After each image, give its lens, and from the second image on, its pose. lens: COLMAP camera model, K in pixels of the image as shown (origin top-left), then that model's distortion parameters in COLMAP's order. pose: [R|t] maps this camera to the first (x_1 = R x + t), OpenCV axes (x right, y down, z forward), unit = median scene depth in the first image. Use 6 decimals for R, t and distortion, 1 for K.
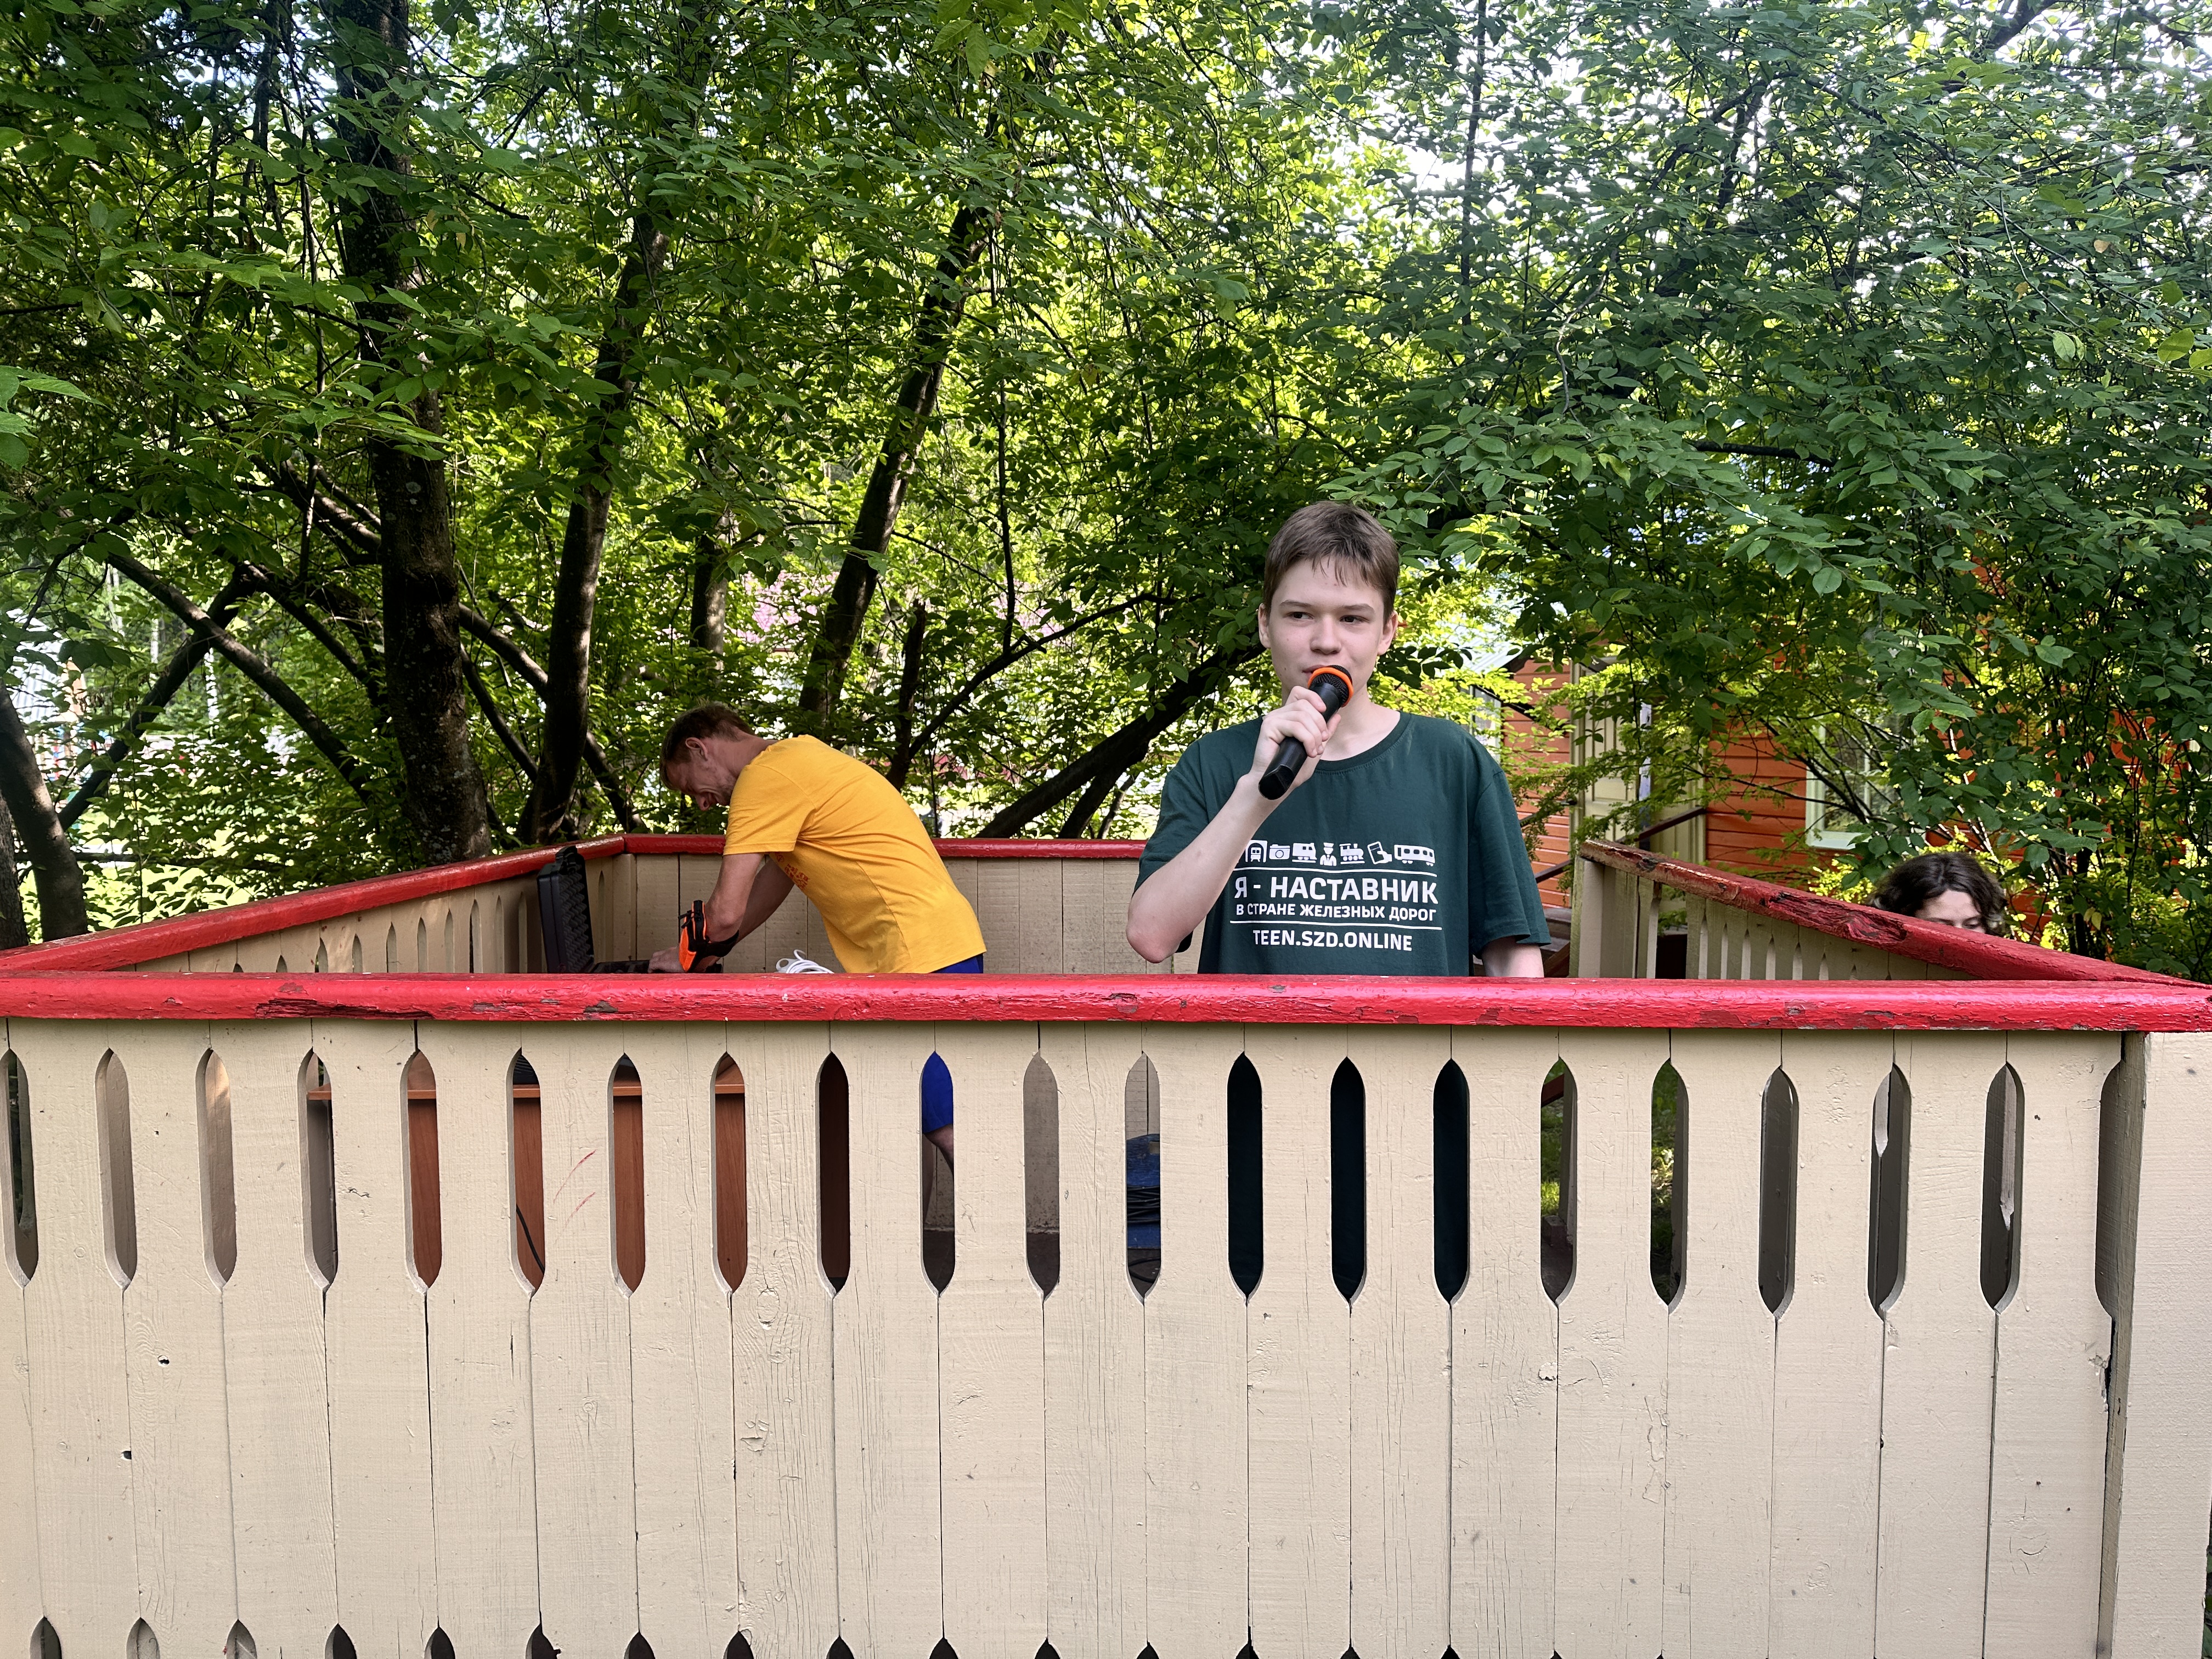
lens RADIAL K [[1555.0, 0, 1111.5], [0, 1555.0, 811.5], [0, 0, 1]] dist [0.018369, -0.031476]
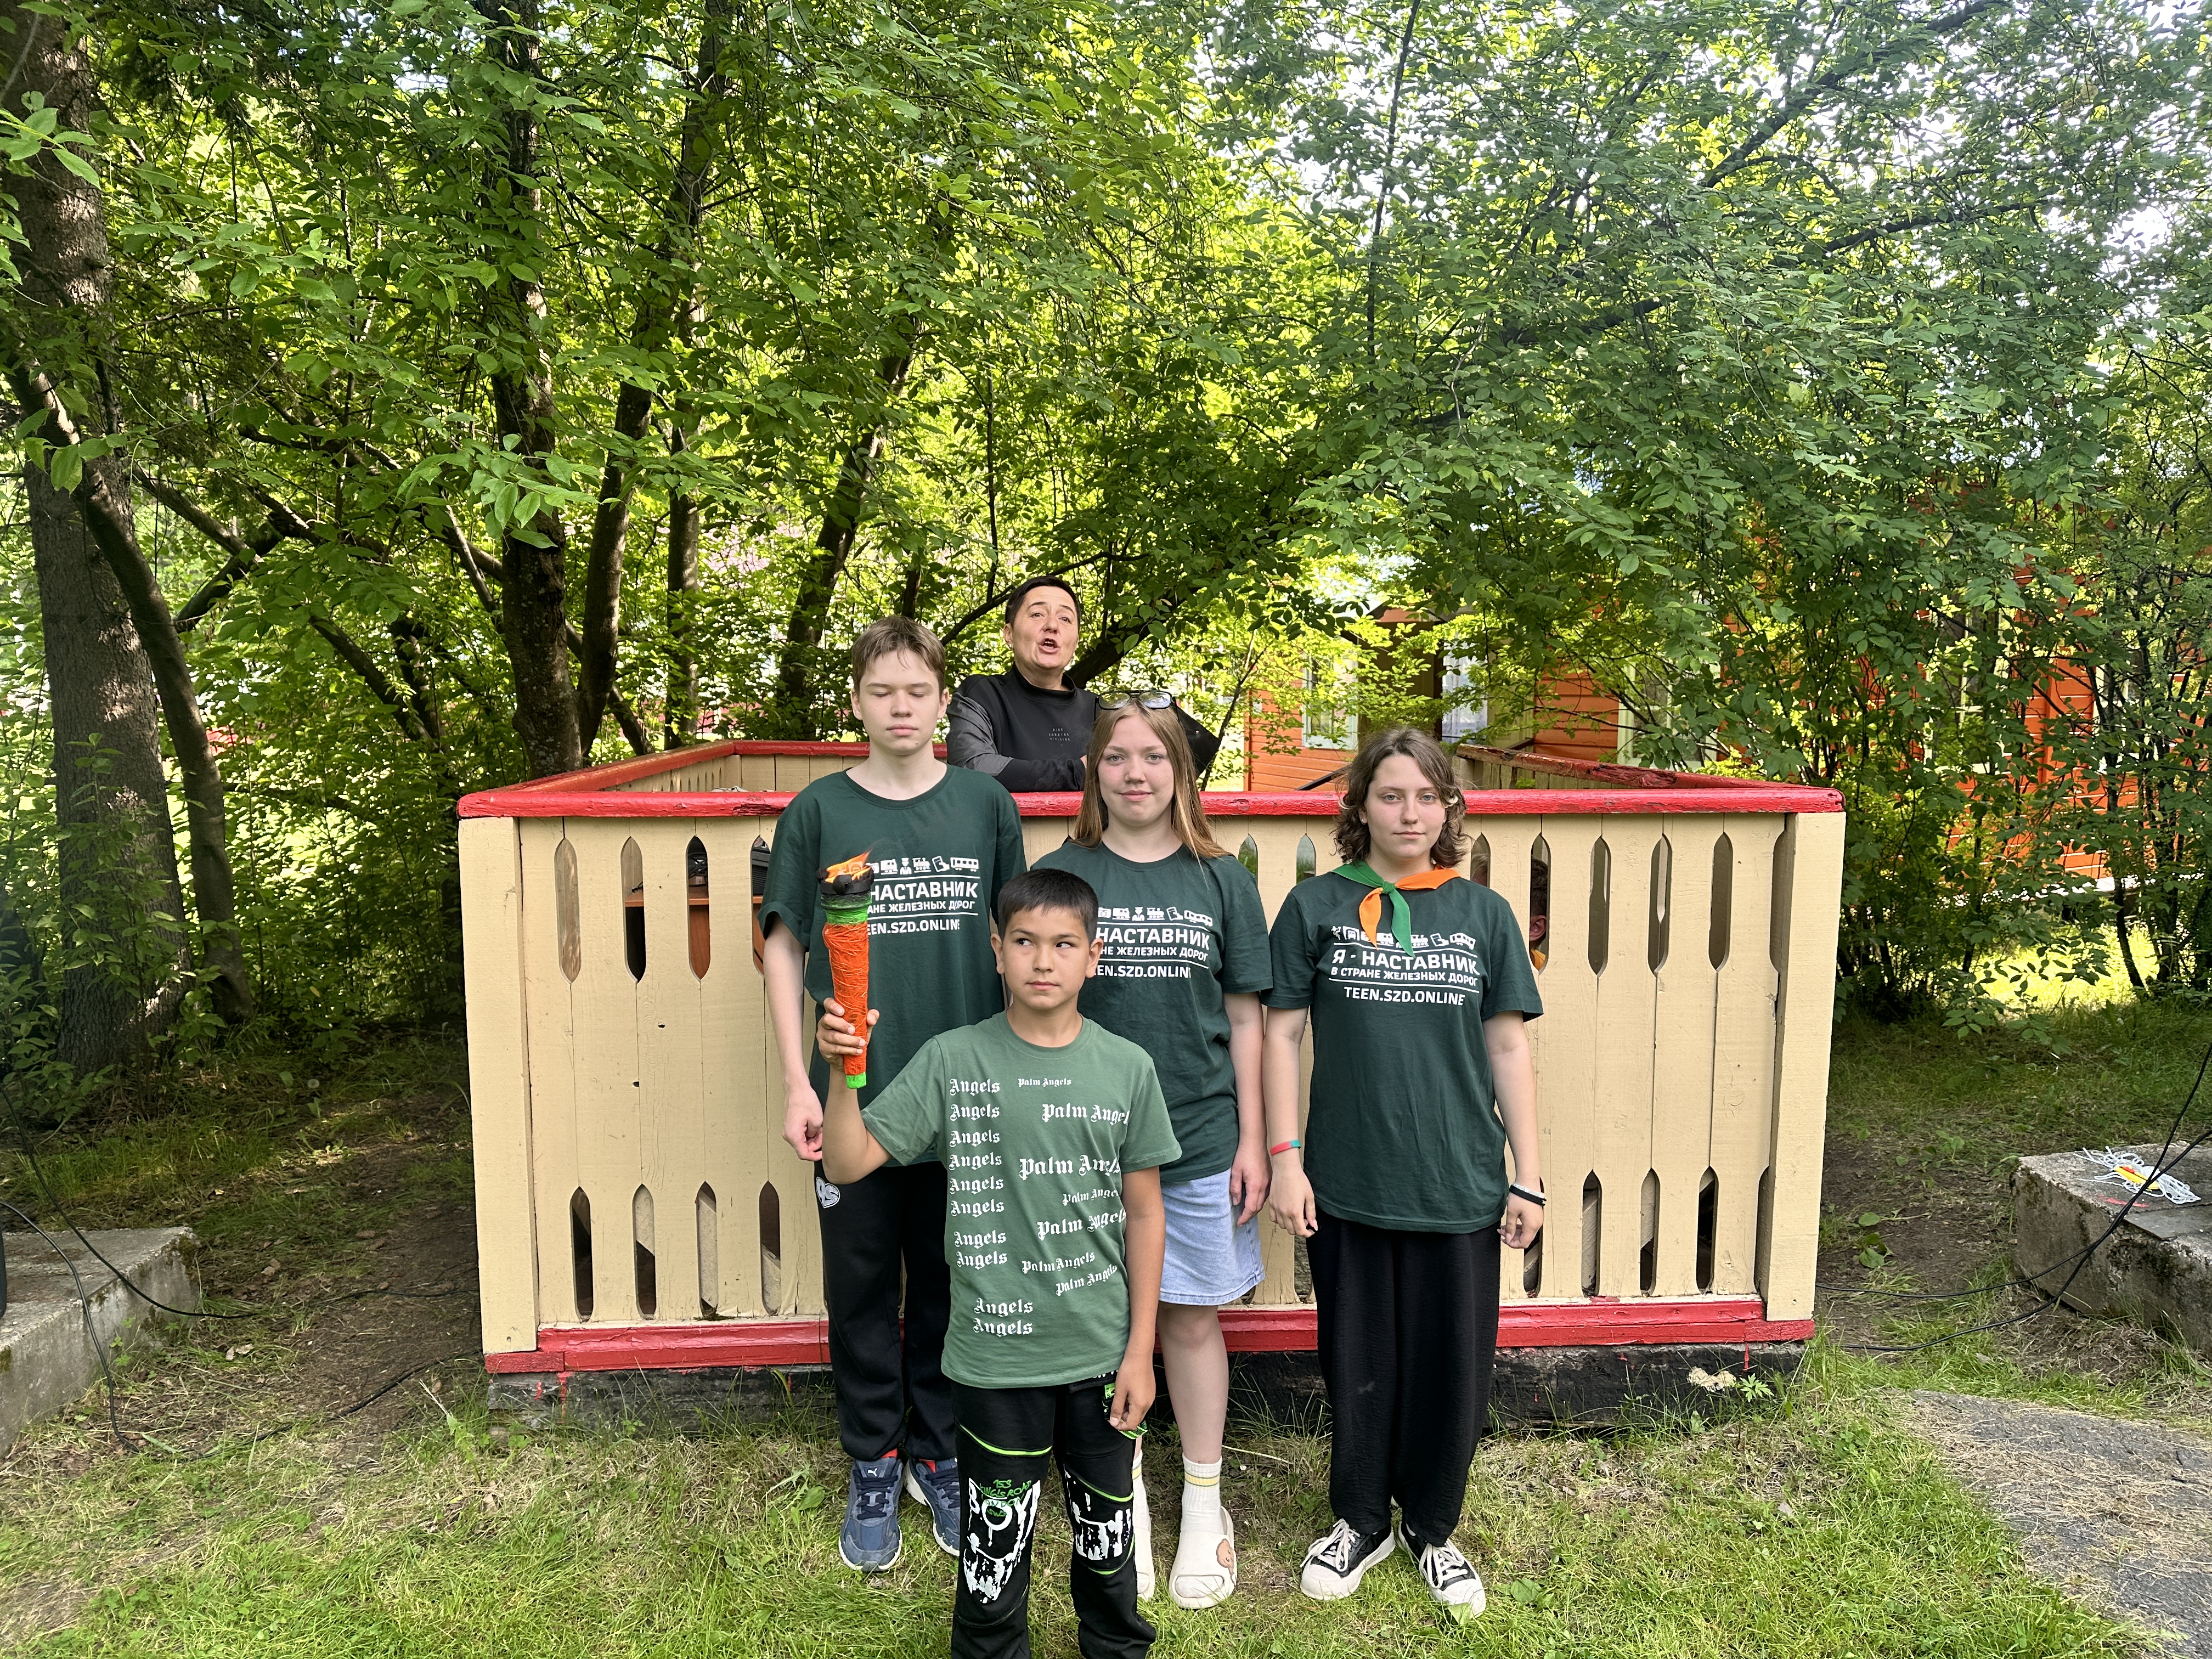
lens RADIAL K [[1555.0, 0, 1122.0], [0, 1555.0, 818.1], [0, 0, 1]] dist [0.018369, -0.031476]
pose [[0.993842, -0.006281, 0.110631, -0.302615], [0.002218, 0.999320, 0.036812, 0.073446], [-0.110787, -0.036340, 0.993180, -0.682084]]
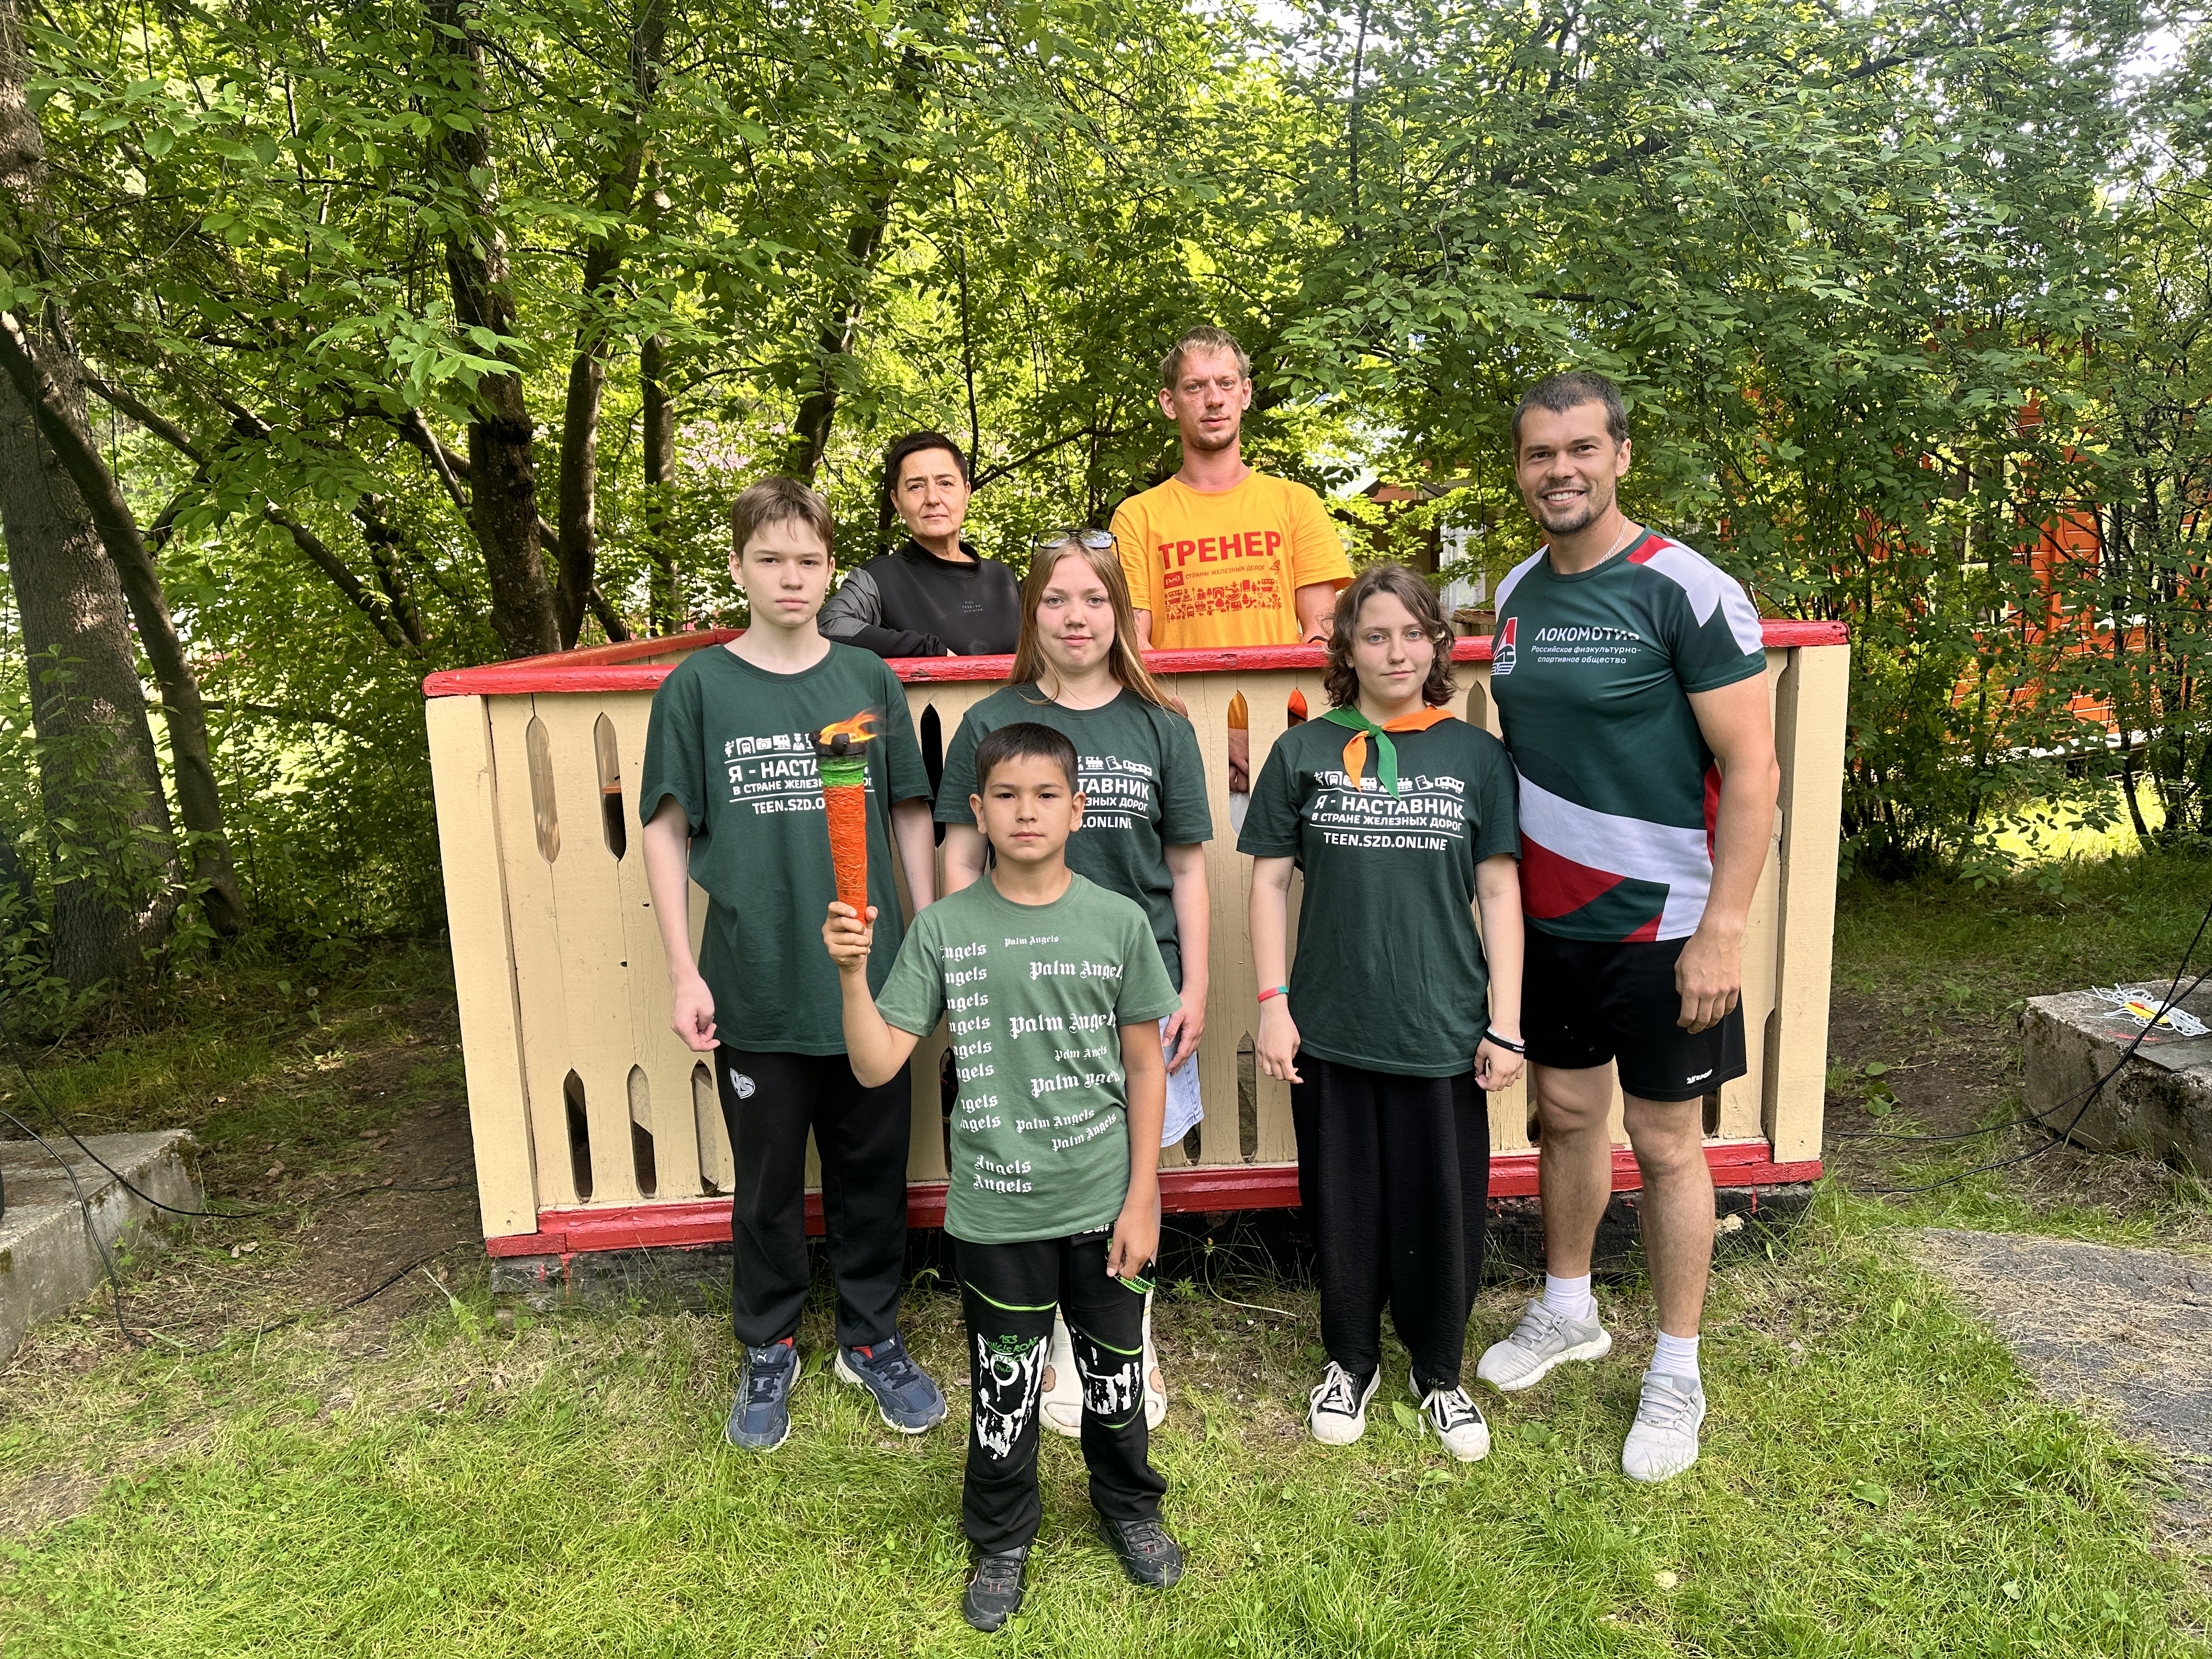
lens RADIAL K [[1555.0, 0, 1123.5], [0, 1555.0, 817.0], [0, 0, 1]] dist [0.018369, -0.031476]
pose [[0.993033, -0.047478, 0.107852, -0.282801], [0.036955, 0.994543, 0.097559, 0.122950], [-0.111895, -0.092894, 0.989369, -0.647962]]
